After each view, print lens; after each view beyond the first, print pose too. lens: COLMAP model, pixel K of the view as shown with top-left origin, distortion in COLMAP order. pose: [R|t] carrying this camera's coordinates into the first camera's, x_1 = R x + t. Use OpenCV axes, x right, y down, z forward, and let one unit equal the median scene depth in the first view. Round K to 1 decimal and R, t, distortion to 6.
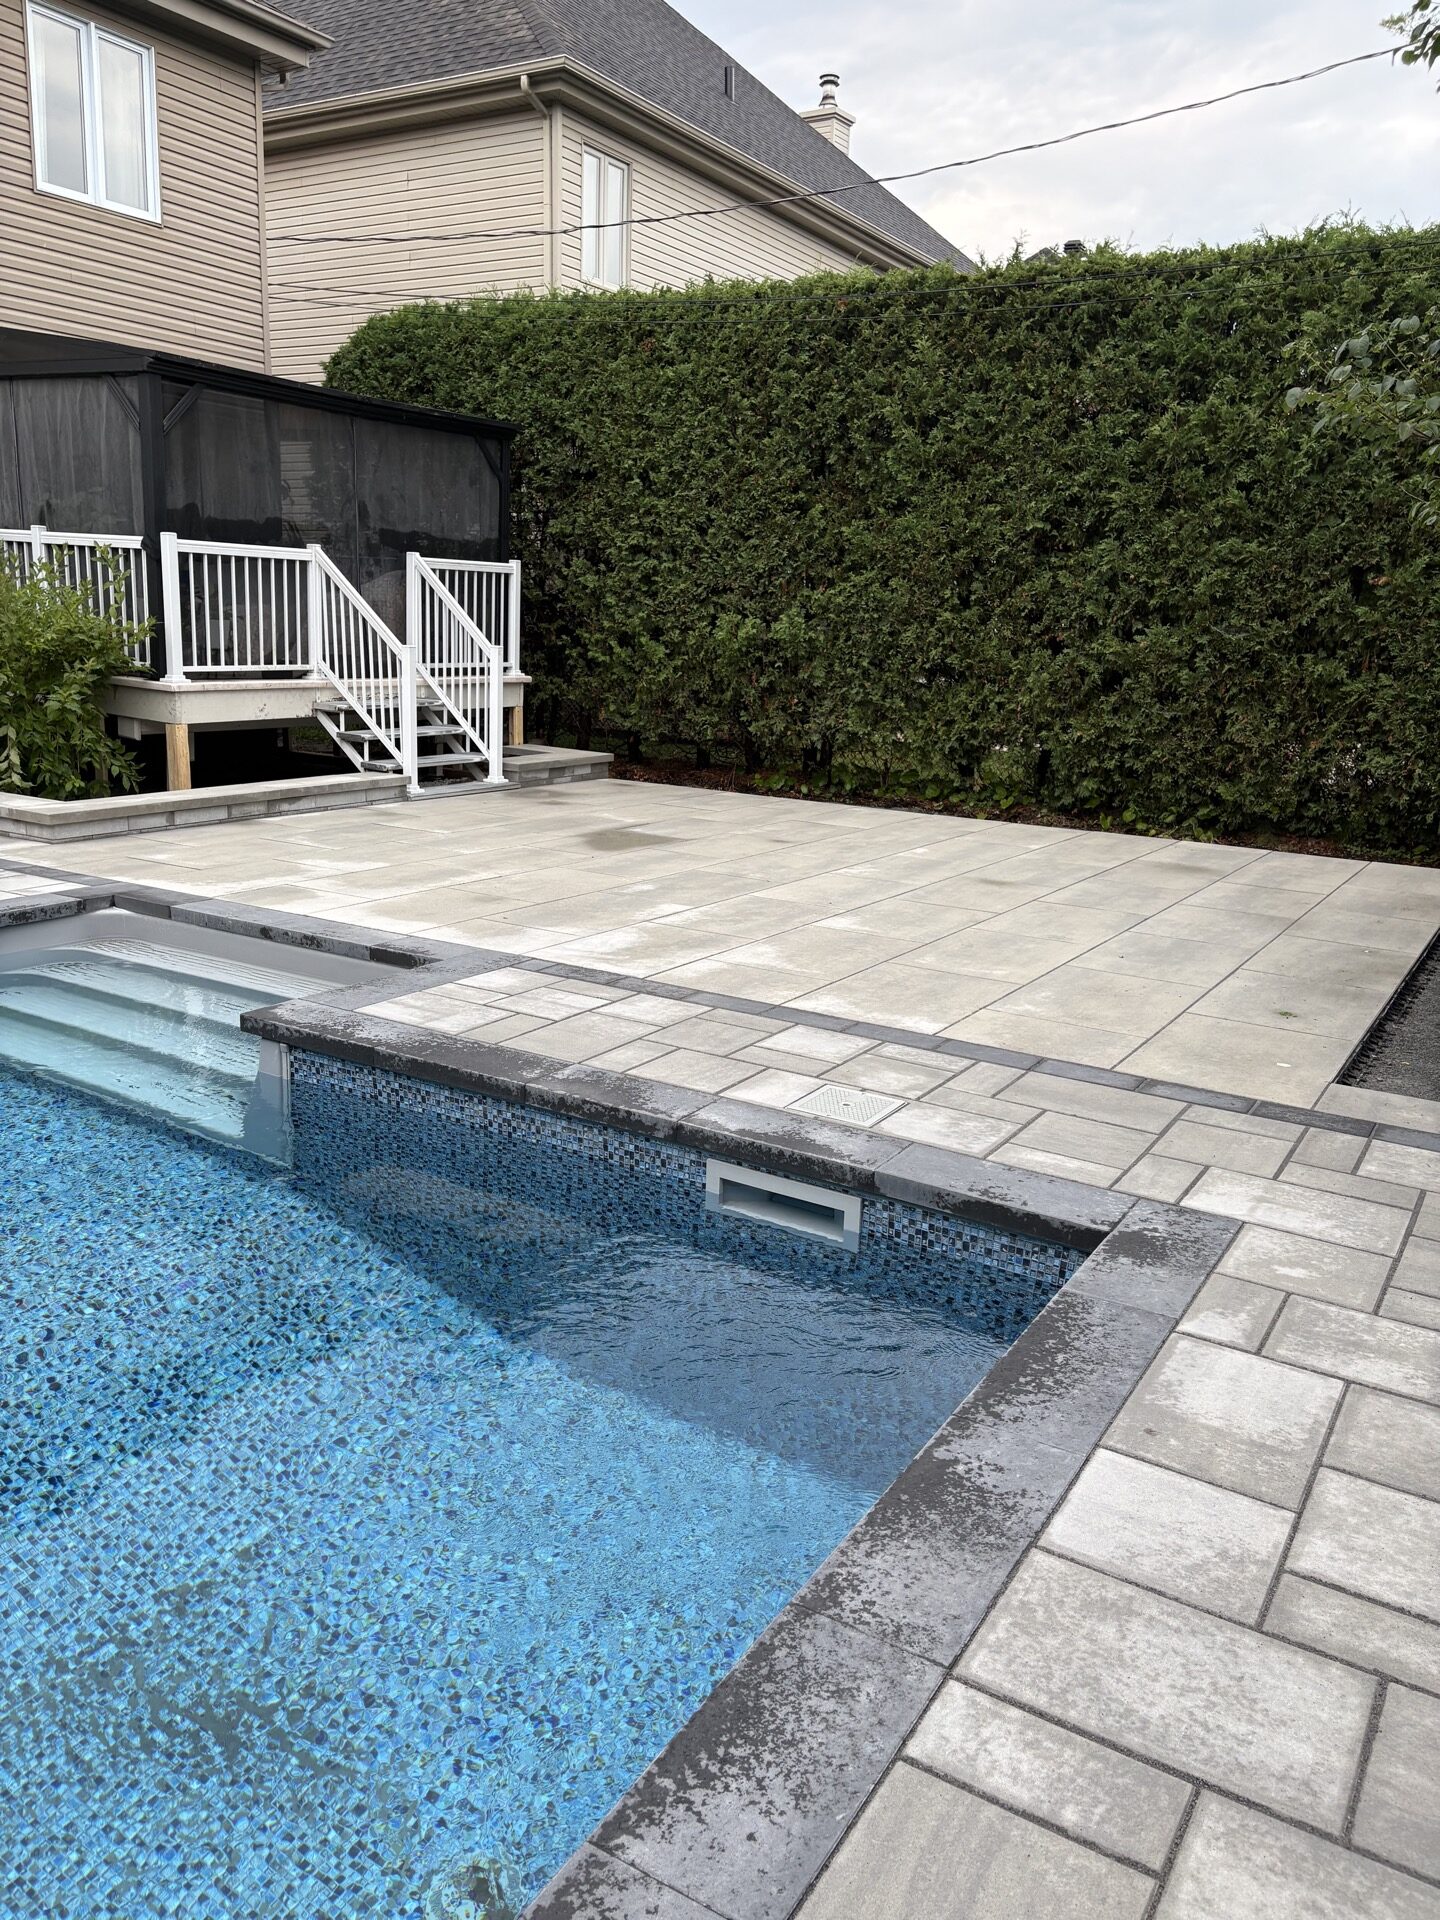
lens RADIAL K [[1448.9, 0, 715.0], [0, 1448.9, 950.6], [0, 0, 1]] dist [0.054617, -0.061399]
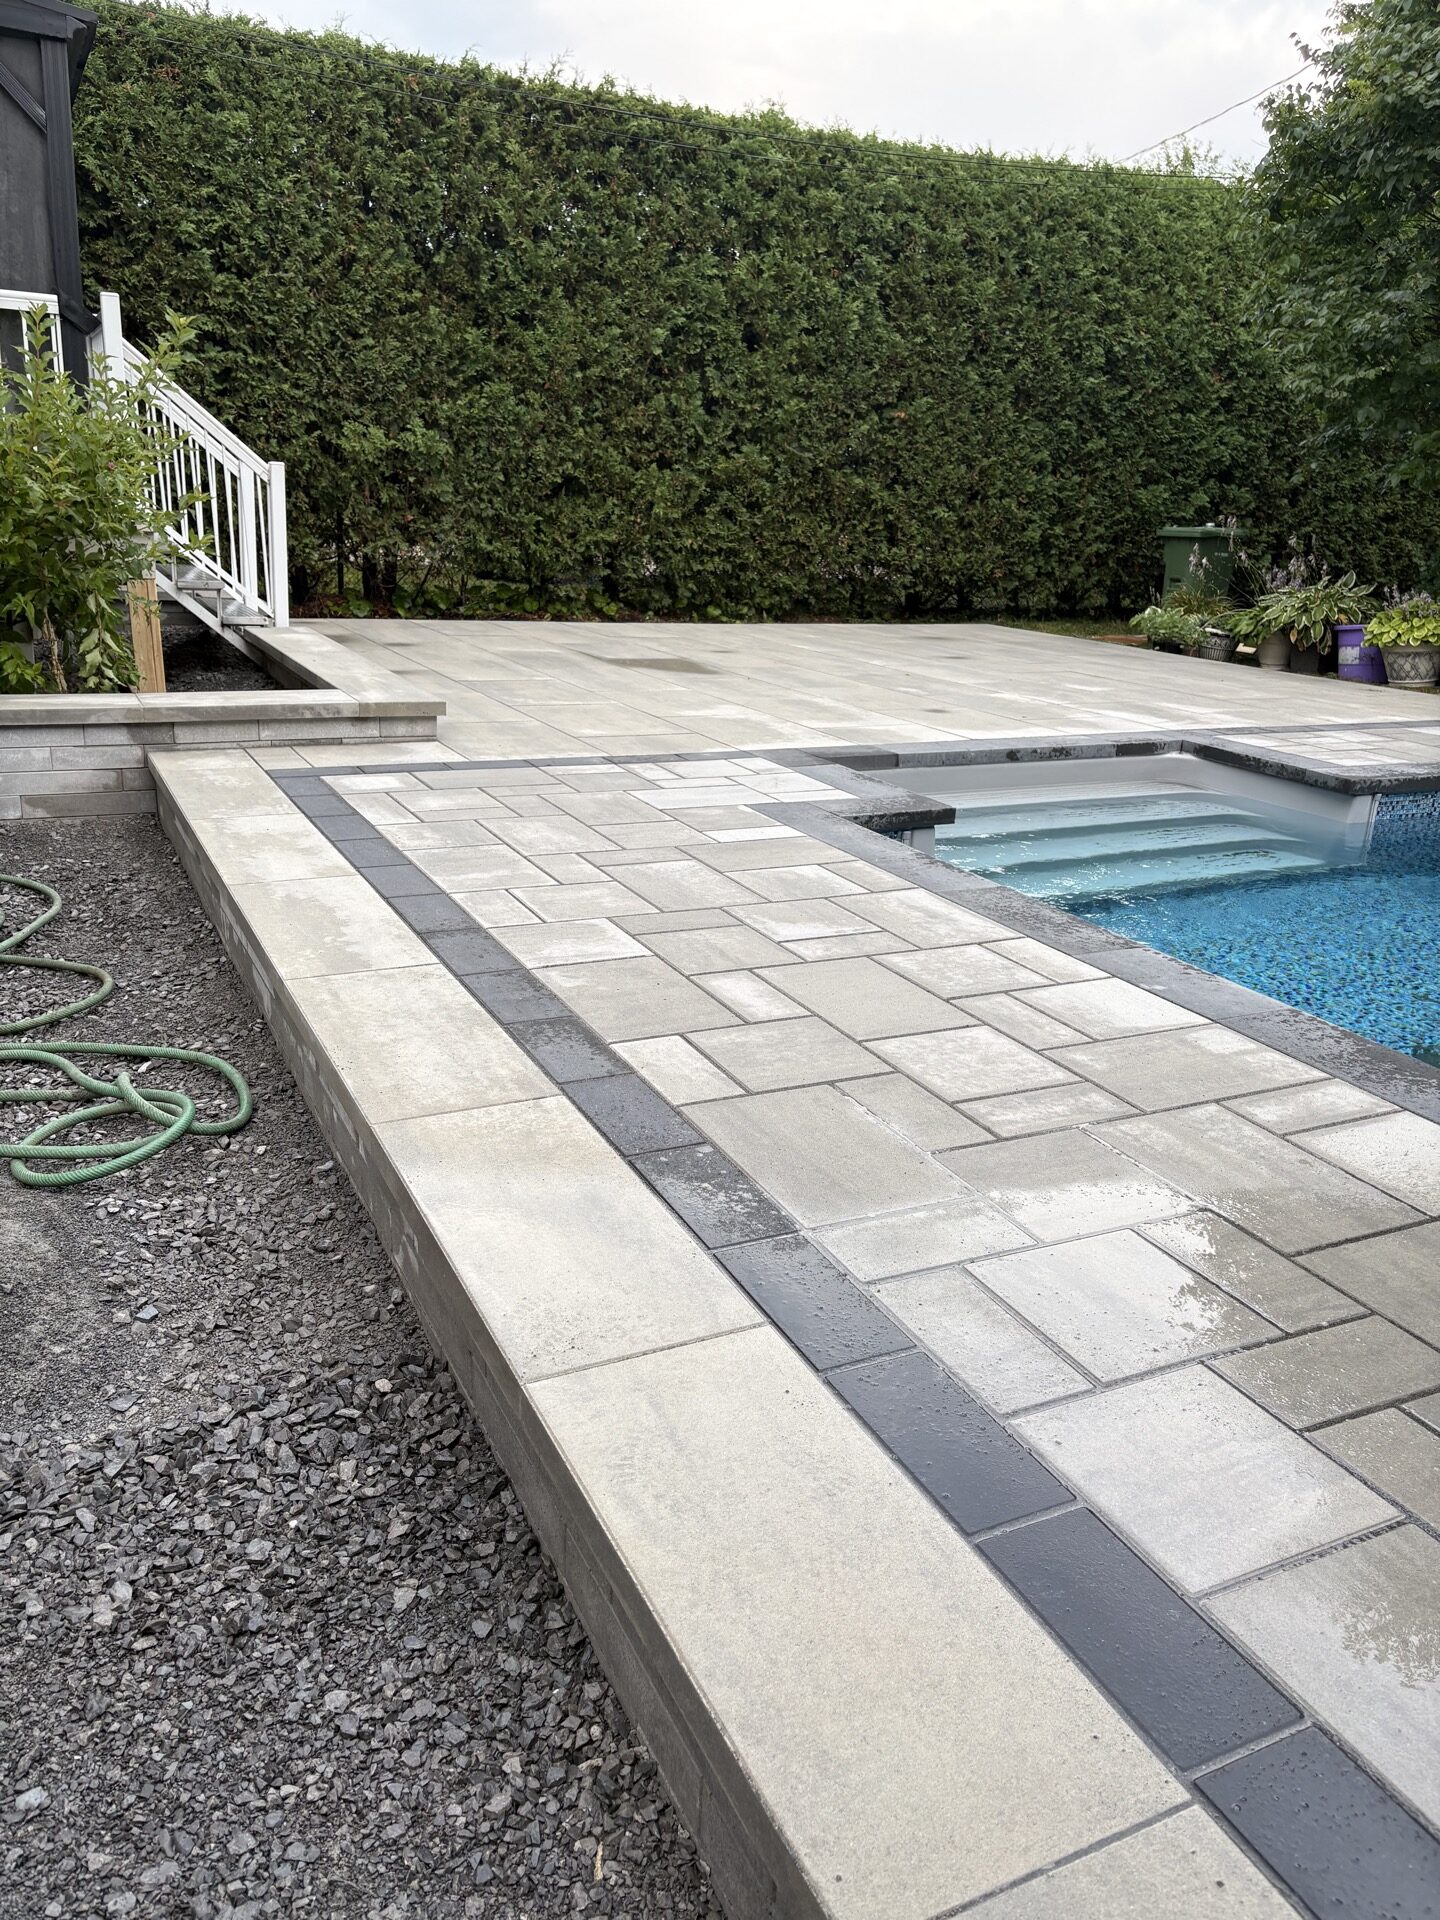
lens RADIAL K [[1448.9, 0, 702.5], [0, 1448.9, 950.9], [0, 0, 1]] dist [0.054617, -0.061399]
pose [[0.546014, -0.267096, 0.794058, -1.483766], [0.163497, 0.963565, 0.211688, -0.153918], [-0.821667, 0.014241, 0.569790, 0.661724]]
